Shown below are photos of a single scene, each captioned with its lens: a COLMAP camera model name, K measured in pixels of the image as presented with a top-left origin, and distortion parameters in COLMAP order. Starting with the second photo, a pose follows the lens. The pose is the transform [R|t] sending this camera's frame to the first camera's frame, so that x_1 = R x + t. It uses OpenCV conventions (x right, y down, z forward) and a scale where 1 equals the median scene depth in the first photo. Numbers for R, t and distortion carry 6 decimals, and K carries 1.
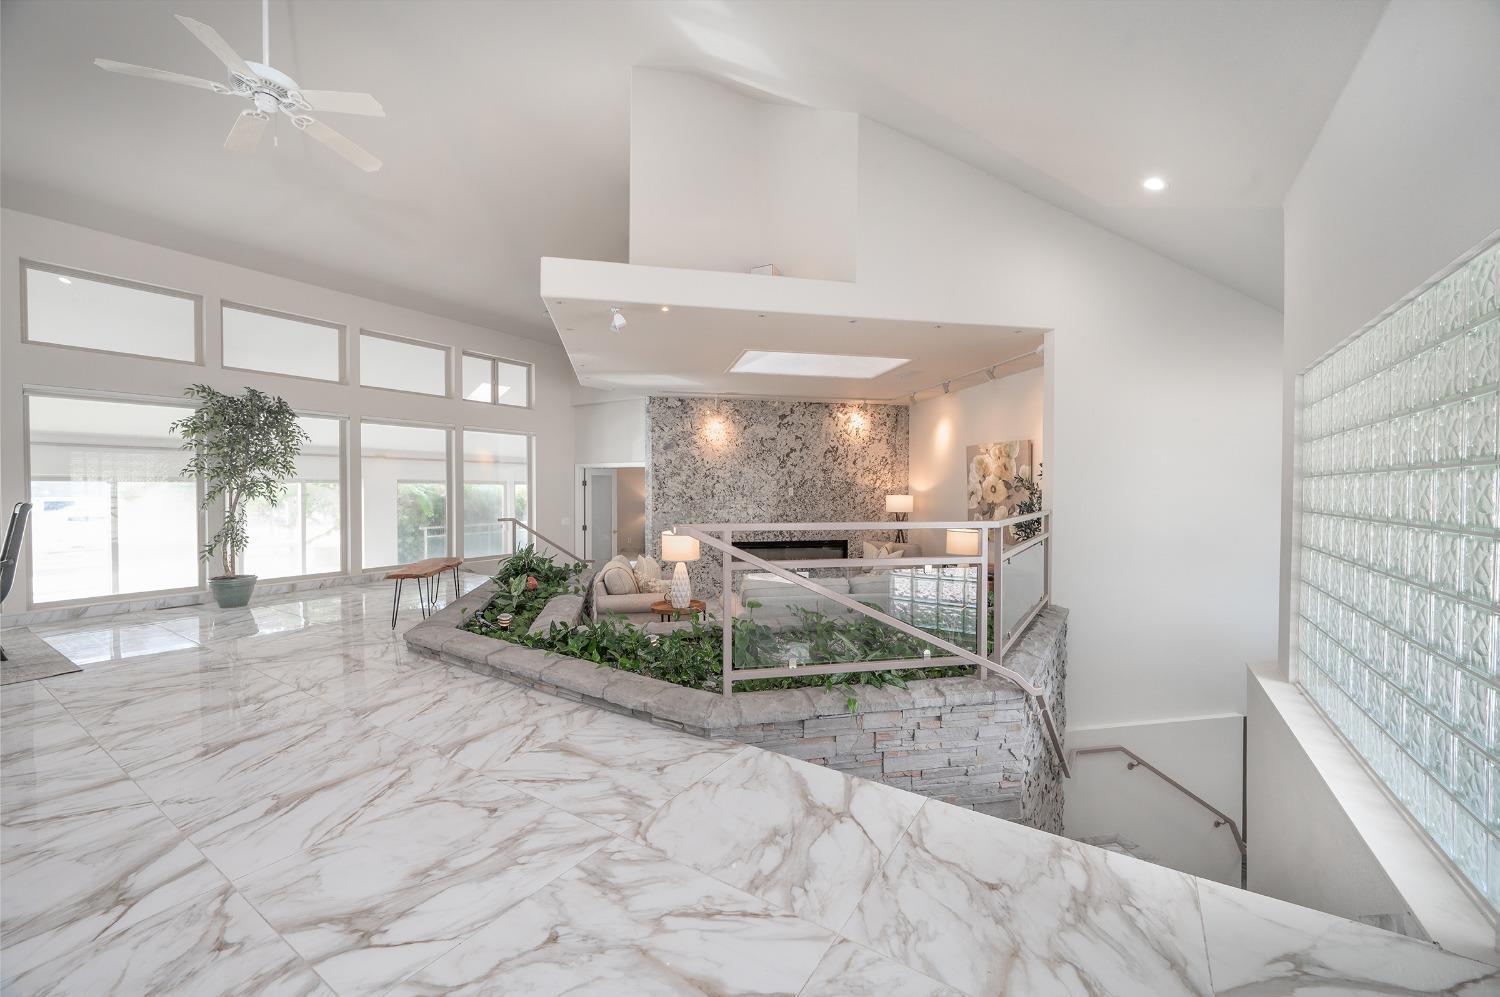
lens RADIAL K [[589.5, 0, 749.1], [0, 589.5, 495.9], [0, 0, 1]] dist [0.000037, 0.000197]
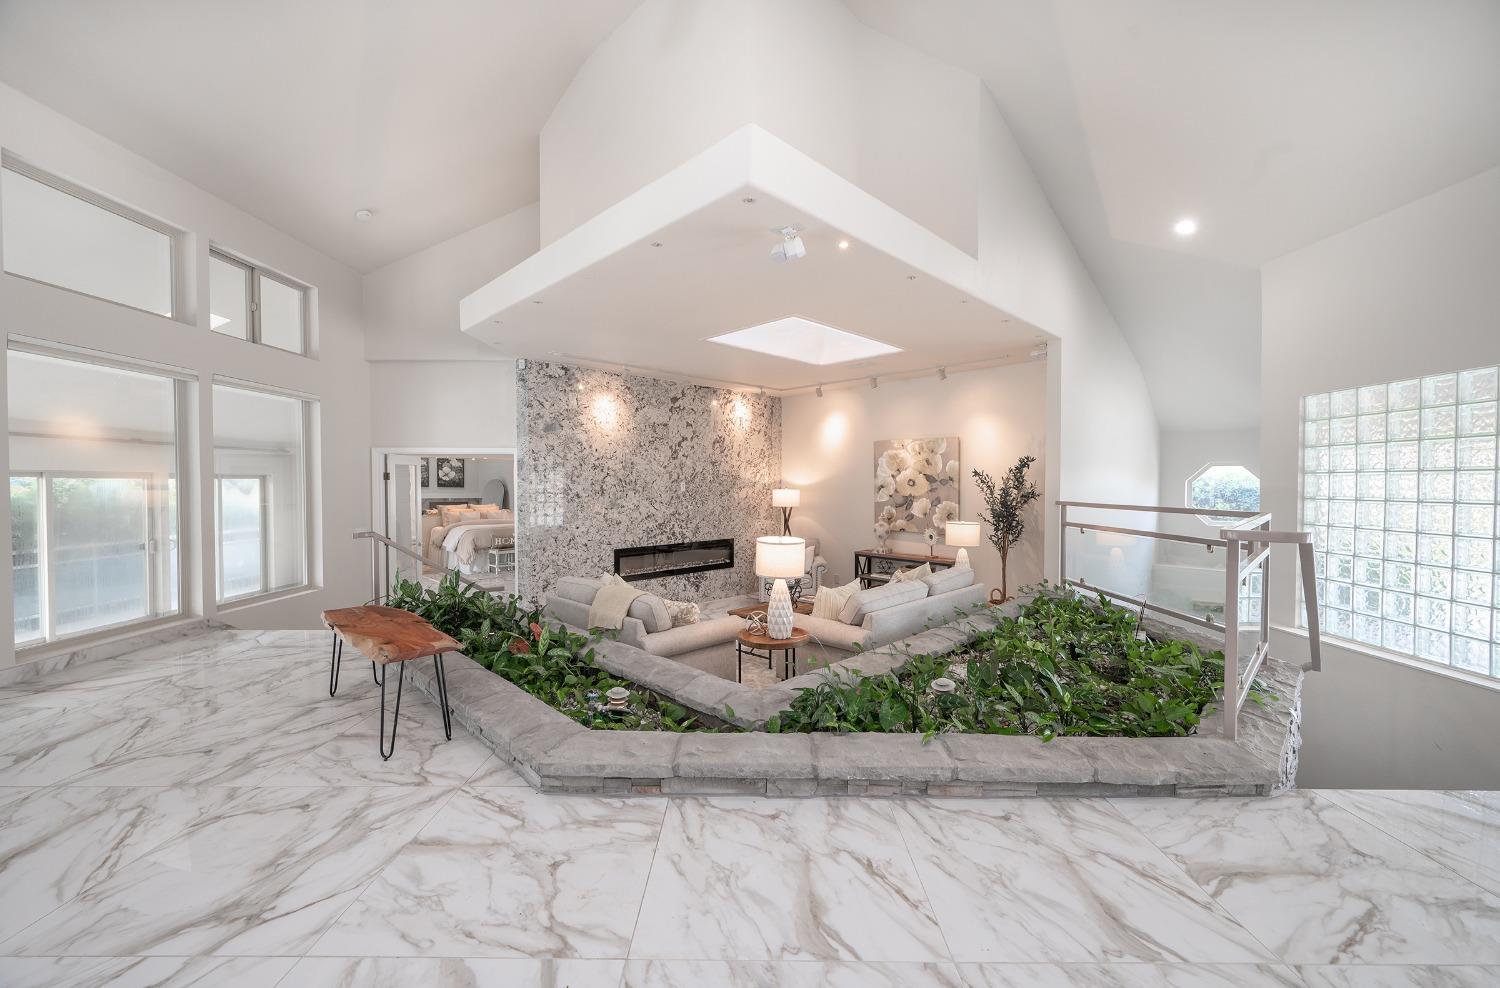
lens RADIAL K [[595.8, 0, 747.1], [0, 595.8, 494.2], [0, 0, 1]] dist [0.000392, 0.000130]
pose [[0.840541, -0.014139, 0.541563, -0.515556], [0.010332, 0.999896, 0.010070, -0.005807], [-0.541649, -0.002869, 0.840600, 0.331518]]
